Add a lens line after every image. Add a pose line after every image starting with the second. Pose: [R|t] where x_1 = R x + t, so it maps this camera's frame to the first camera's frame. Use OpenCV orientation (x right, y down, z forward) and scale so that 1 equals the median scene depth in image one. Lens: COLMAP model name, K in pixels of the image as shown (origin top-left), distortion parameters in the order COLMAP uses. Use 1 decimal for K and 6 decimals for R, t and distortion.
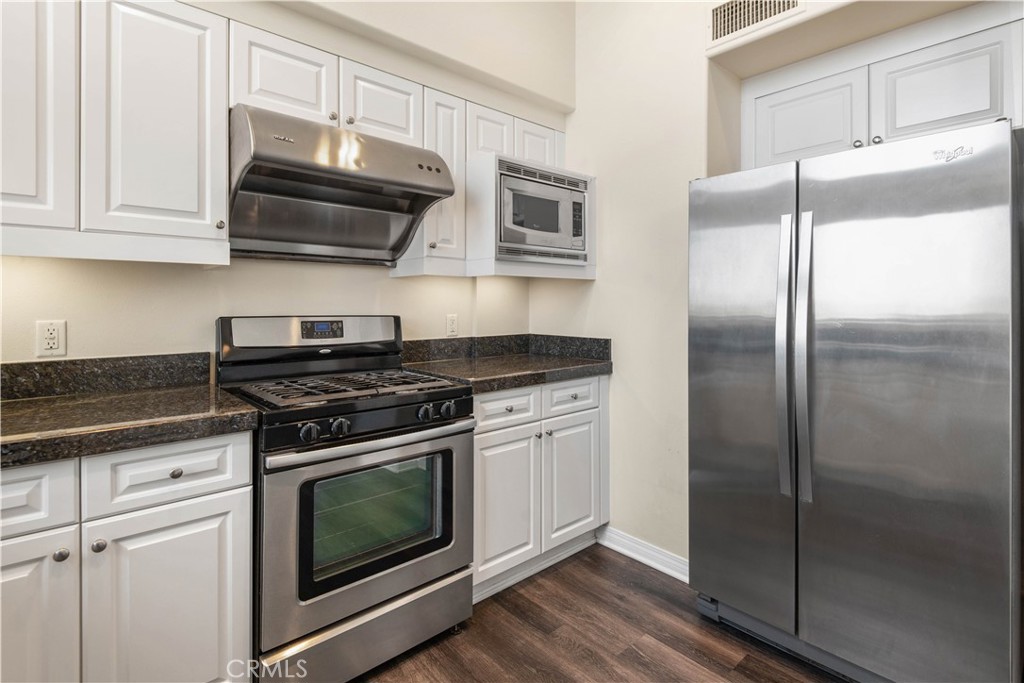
lens RADIAL K [[489.1, 0, 513.0], [0, 489.1, 300.7], [0, 0, 1]] dist [0.003236, -0.000898]
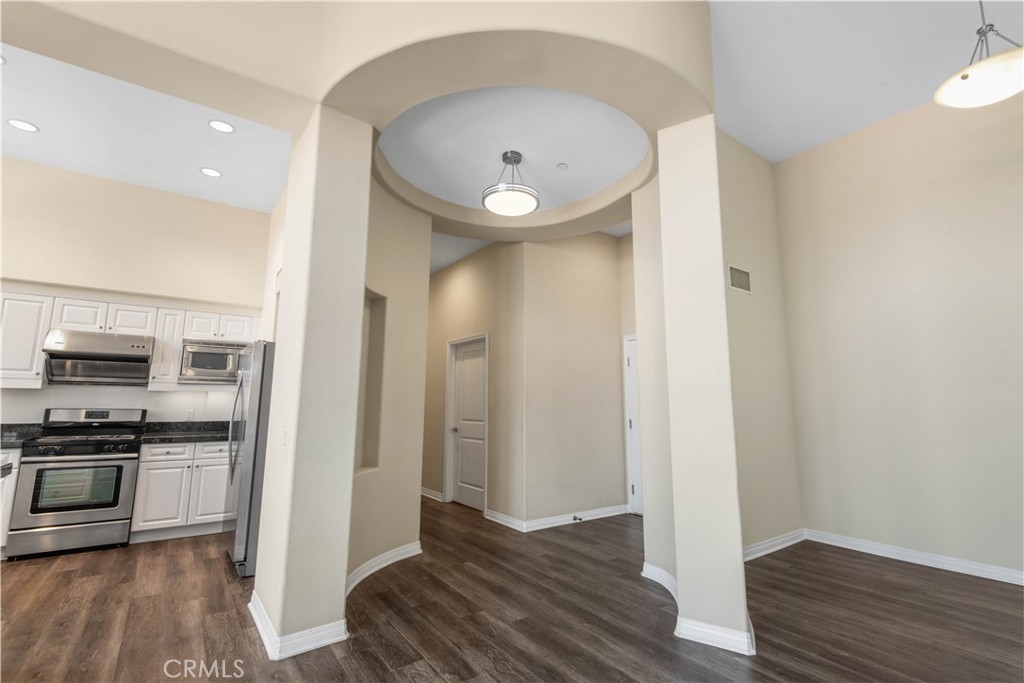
lens RADIAL K [[463.0, 0, 515.4], [0, 463.0, 331.6], [0, 0, 1]] dist [0.003979, -0.004989]
pose [[0.995544, -0.007923, -0.093966, 1.754973], [-0.006103, 0.988961, -0.148049, -0.018119], [0.094102, 0.147962, 0.984506, -0.998303]]
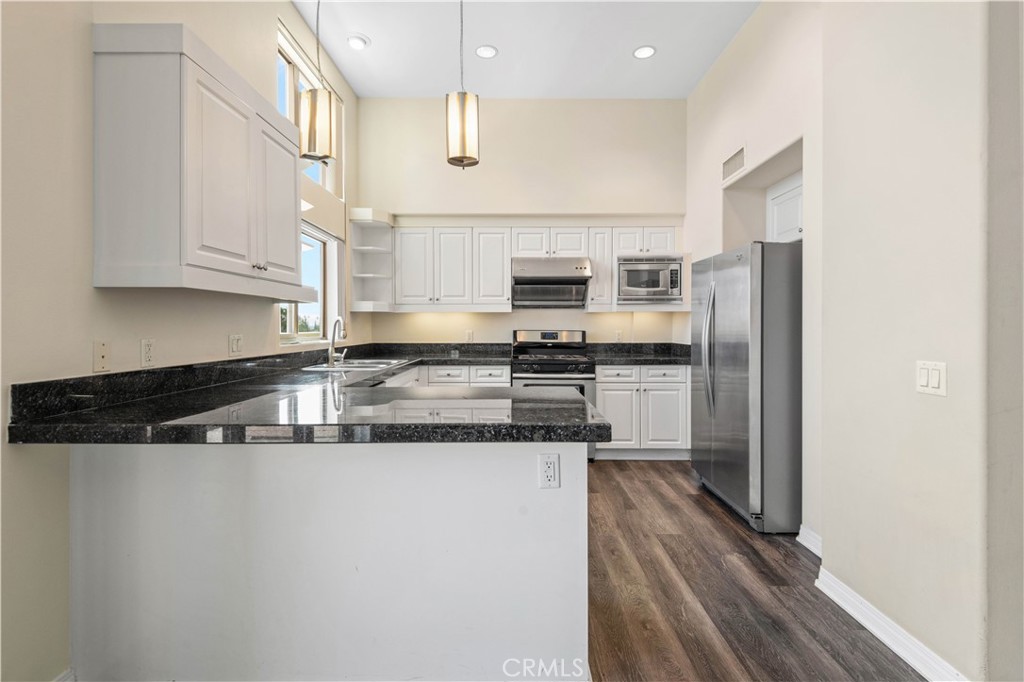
lens RADIAL K [[463.0, 0, 515.4], [0, 463.0, 331.1], [0, 0, 1]] dist [0.003979, -0.004989]
pose [[0.746663, 0.008241, -0.665151, 1.006025], [0.005288, 0.999818, 0.018323, -0.008797], [0.665181, -0.017198, 0.746484, -0.820154]]
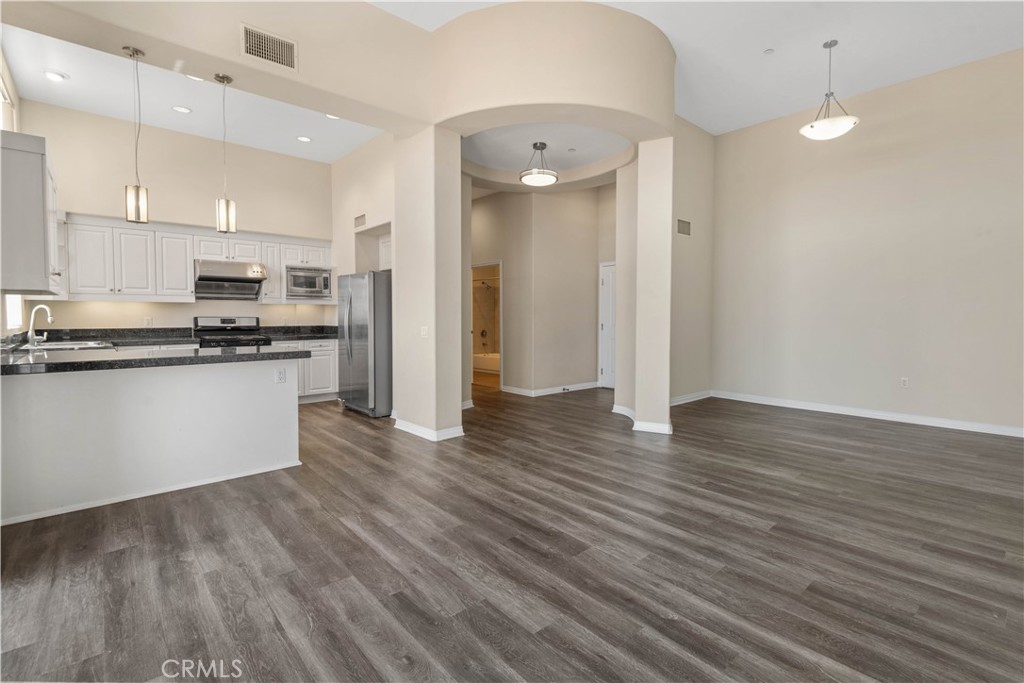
lens RADIAL K [[463.0, 0, 515.4], [0, 463.0, 331.6], [0, 0, 1]] dist [0.003979, -0.004989]
pose [[0.999994, 0.002556, 0.002170, 1.446606], [-0.002647, 0.999065, 0.043153, -0.009410], [-0.002058, -0.043158, 0.999066, -1.978793]]
